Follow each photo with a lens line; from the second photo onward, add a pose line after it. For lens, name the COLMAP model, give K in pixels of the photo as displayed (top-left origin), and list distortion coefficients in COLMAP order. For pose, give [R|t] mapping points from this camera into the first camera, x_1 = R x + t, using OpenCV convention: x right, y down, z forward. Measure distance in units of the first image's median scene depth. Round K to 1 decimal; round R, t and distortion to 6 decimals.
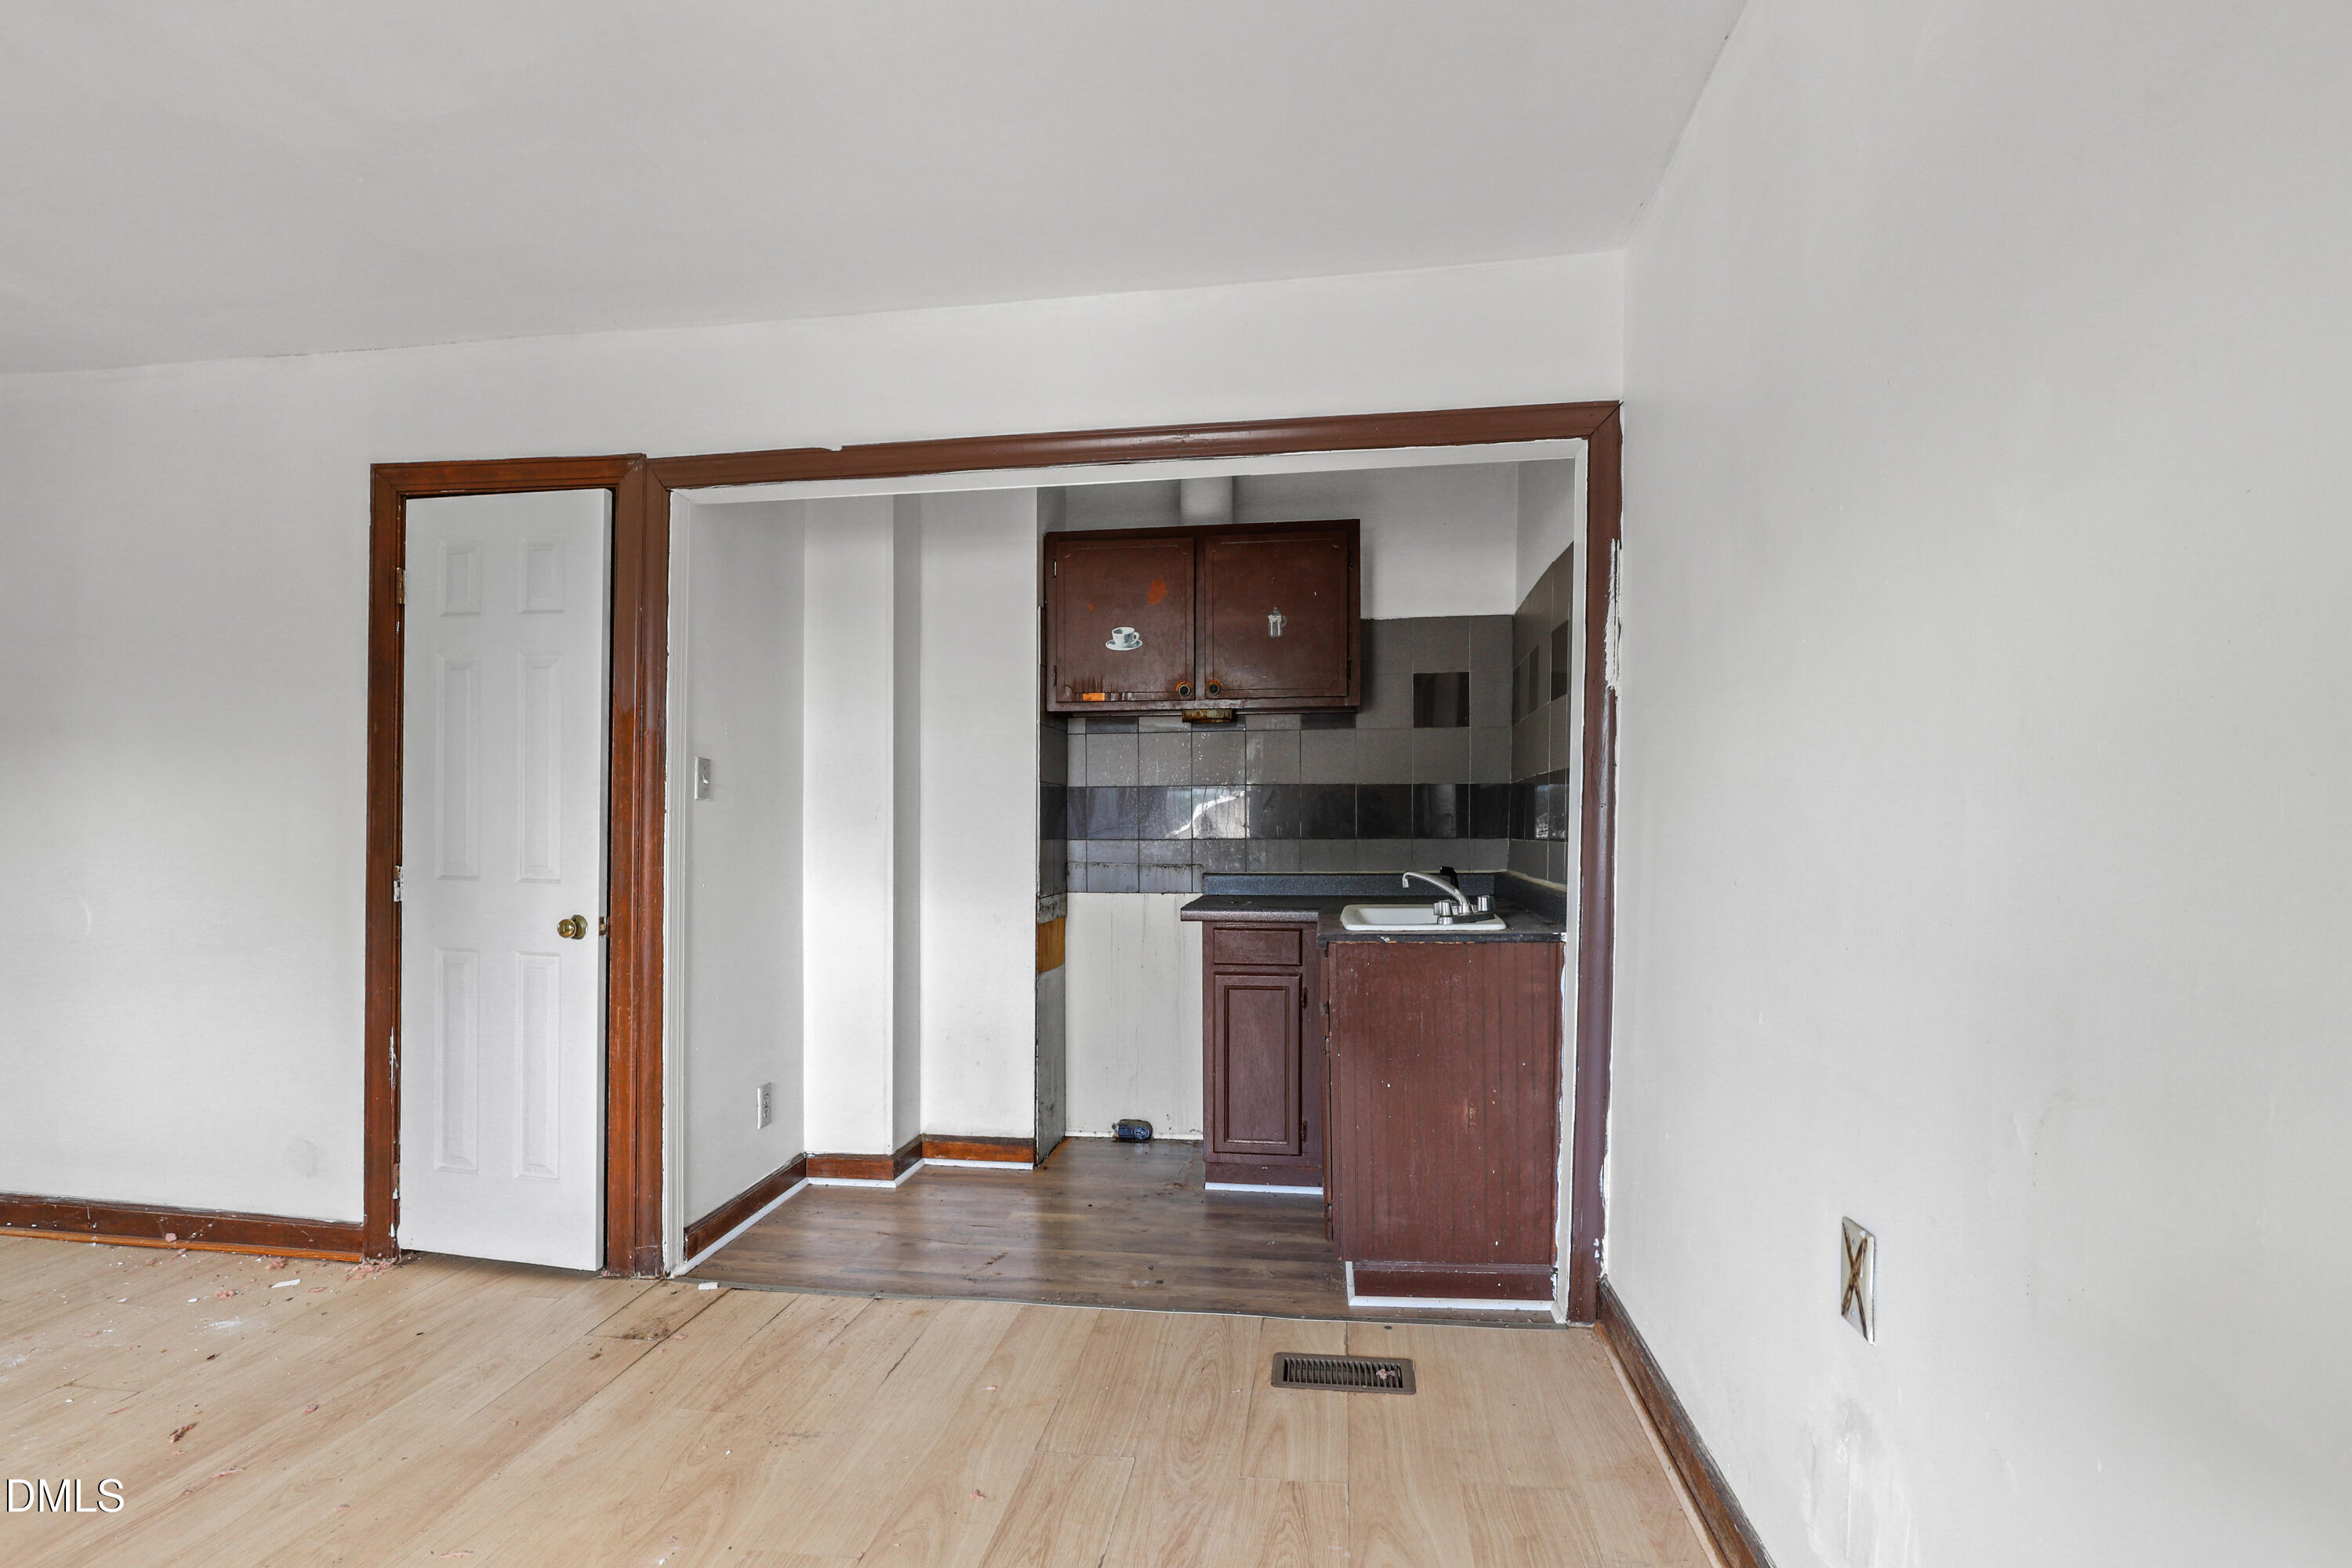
lens RADIAL K [[1133.2, 0, 1170.0], [0, 1133.2, 839.3], [0, 0, 1]] dist [-0.001005, -0.000322]
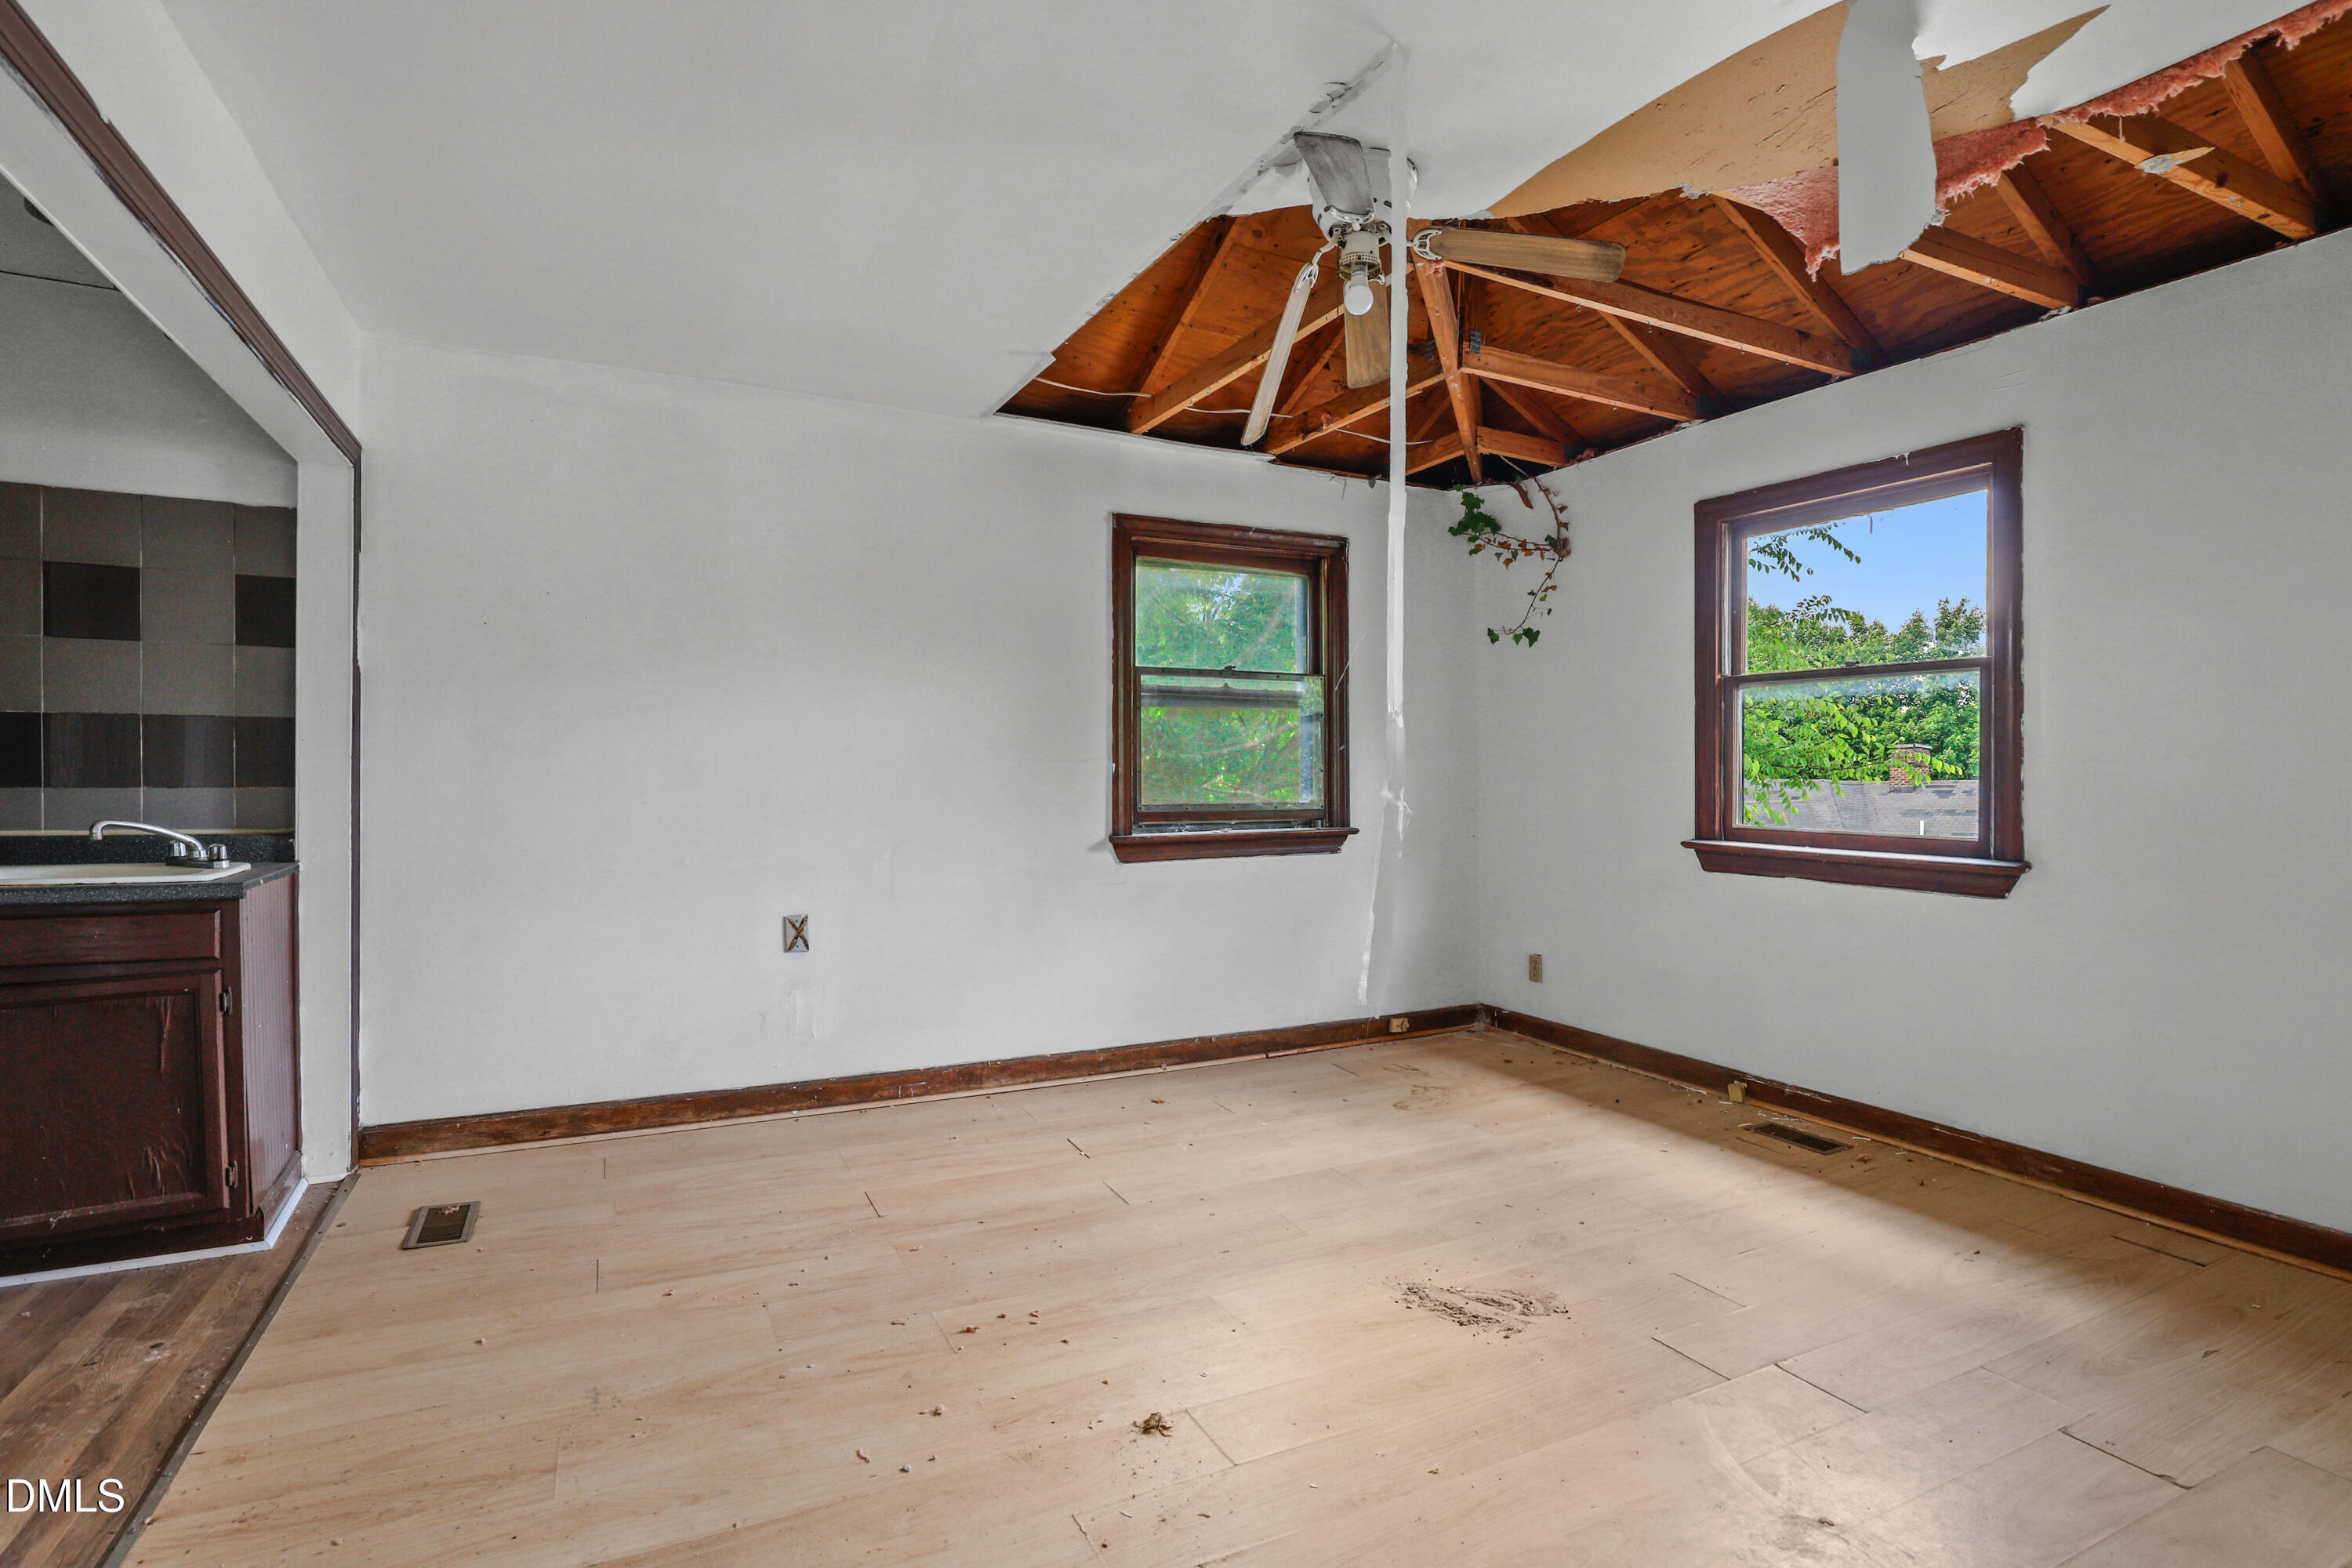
lens RADIAL K [[1141.7, 0, 1176.0], [0, 1141.7, 784.0], [0, 0, 1]] dist [-0.000164, -0.000012]
pose [[-0.577954, -0.002257, 0.816066, -1.040380], [0.004833, 0.999969, 0.006188, -0.002945], [-0.816055, 0.007520, -0.577926, 0.853187]]
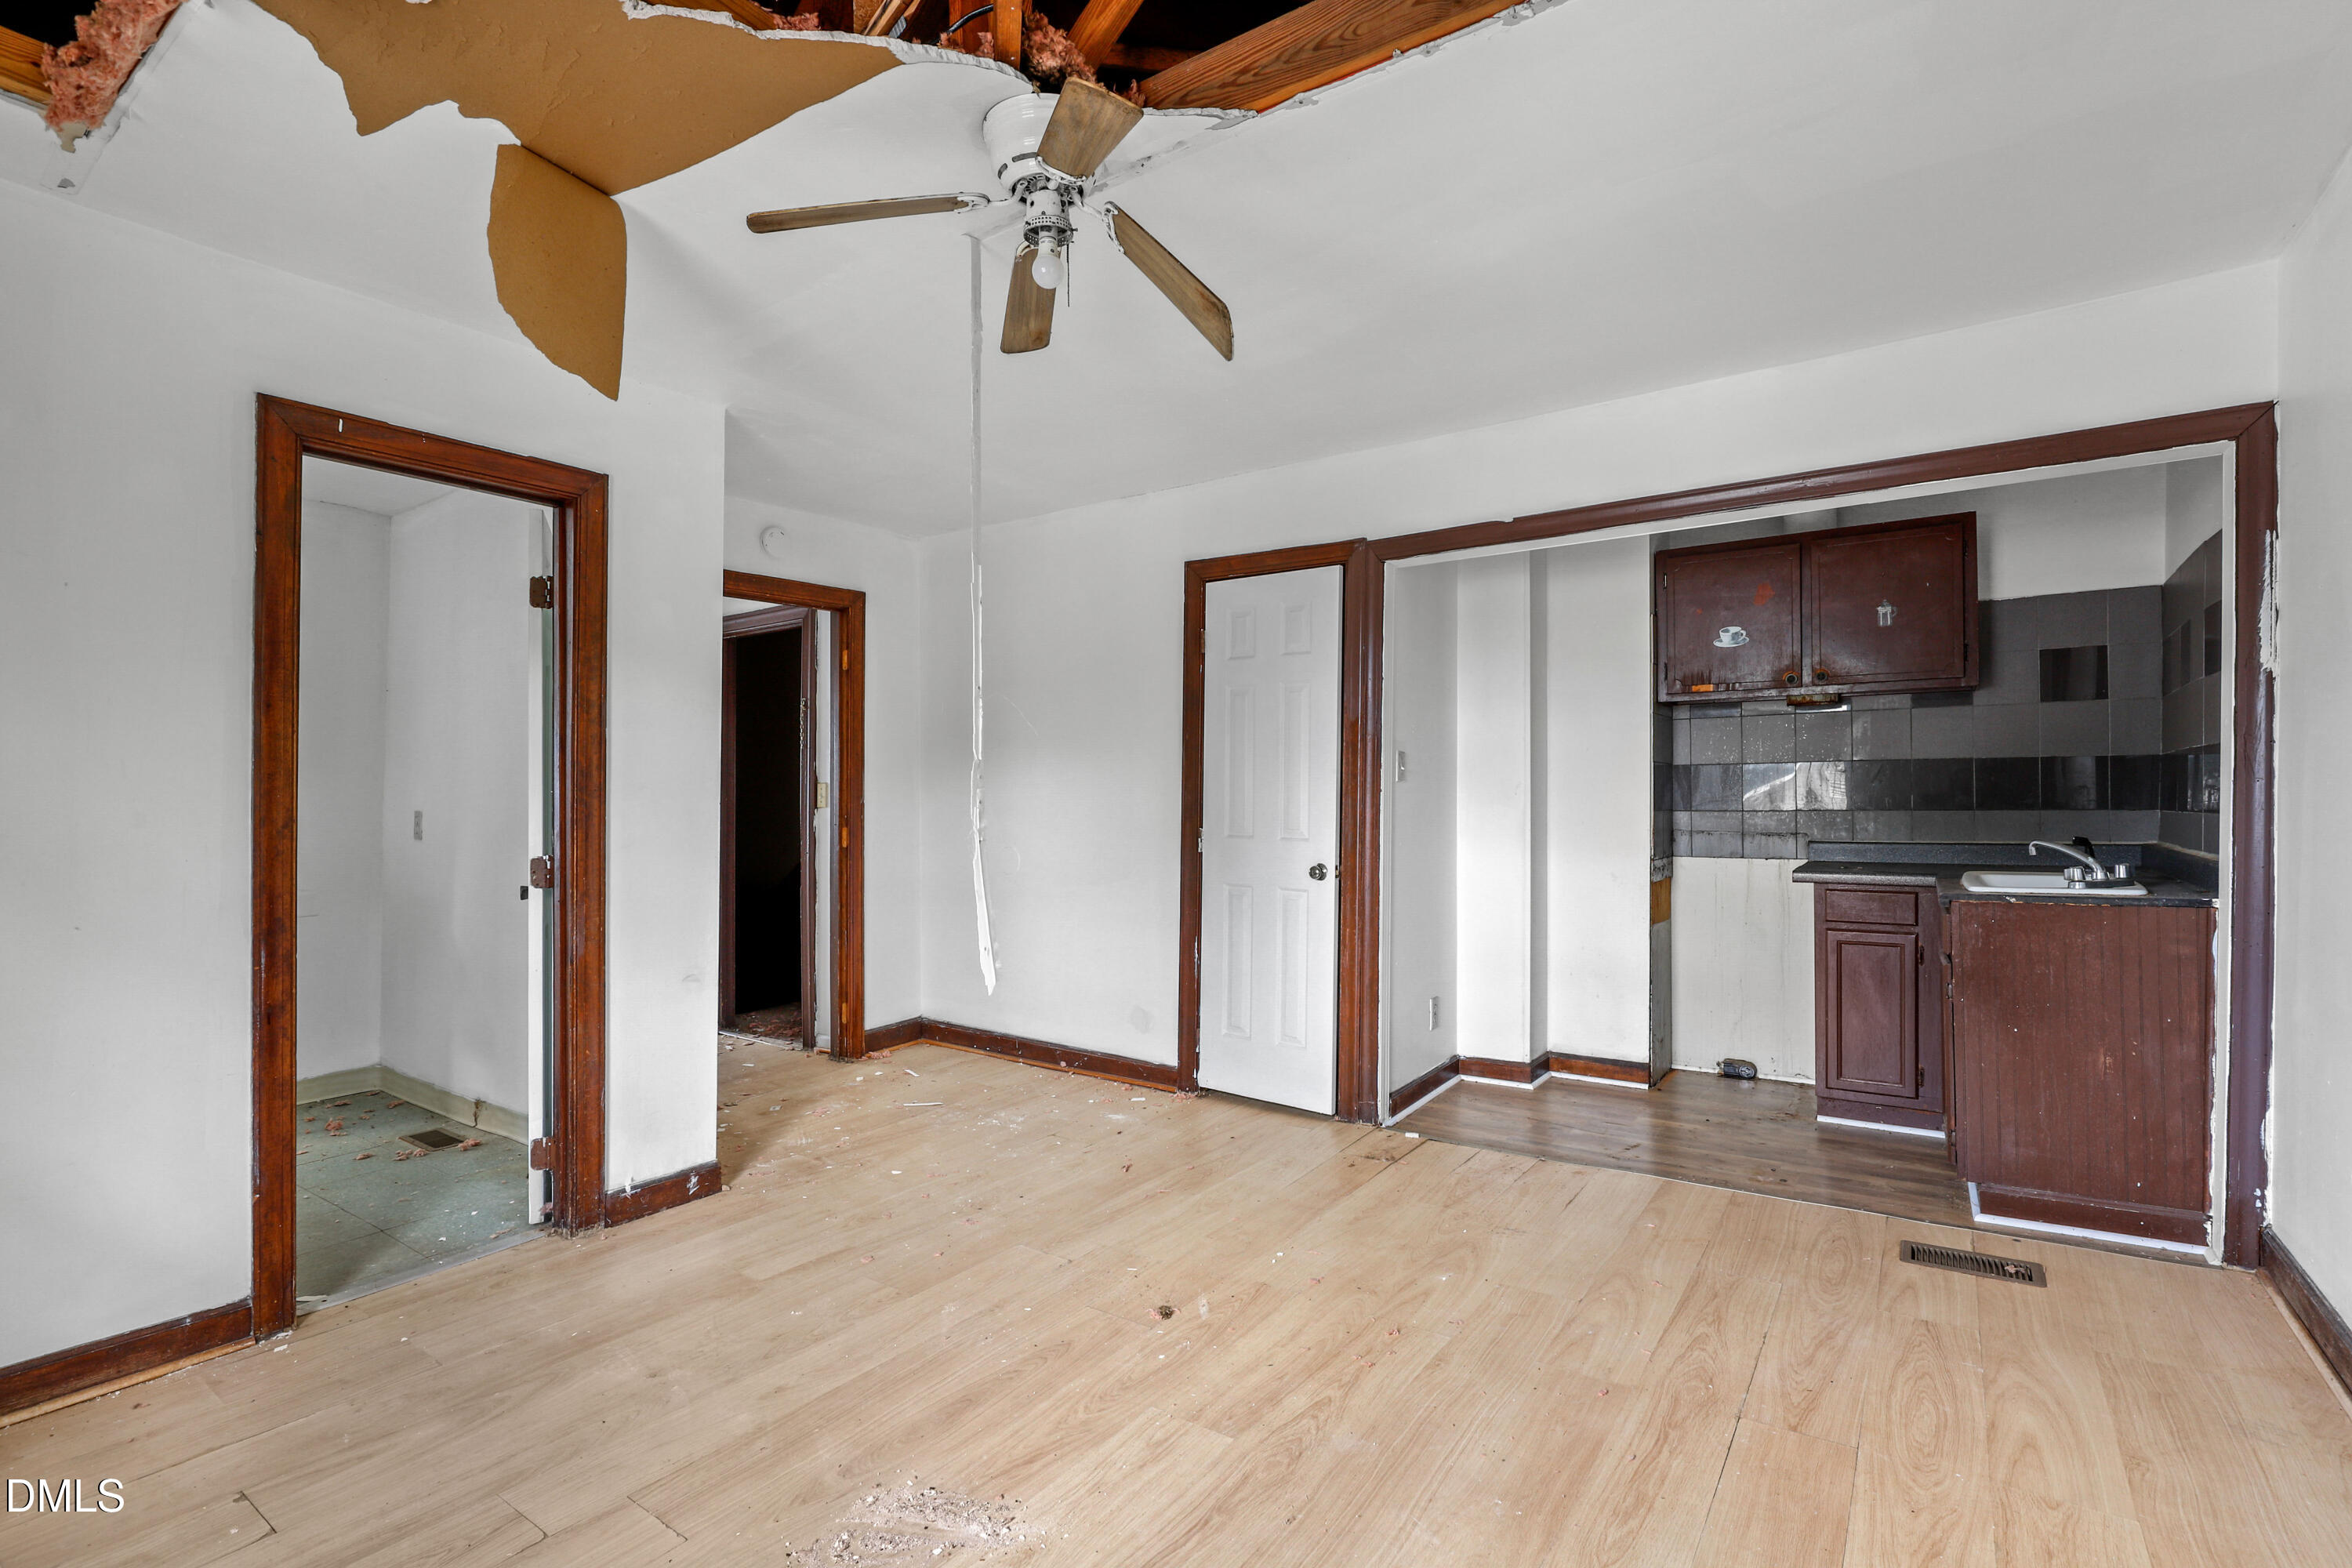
lens RADIAL K [[1096.1, 0, 1183.9], [0, 1096.1, 792.5], [0, 0, 1]] dist [-0.020348, 0.008136]
pose [[0.896771, -0.006210, -0.442452, -0.063749], [-0.000349, 0.999891, -0.014741, -0.002297], [0.442496, 0.013374, 0.896671, -0.308309]]
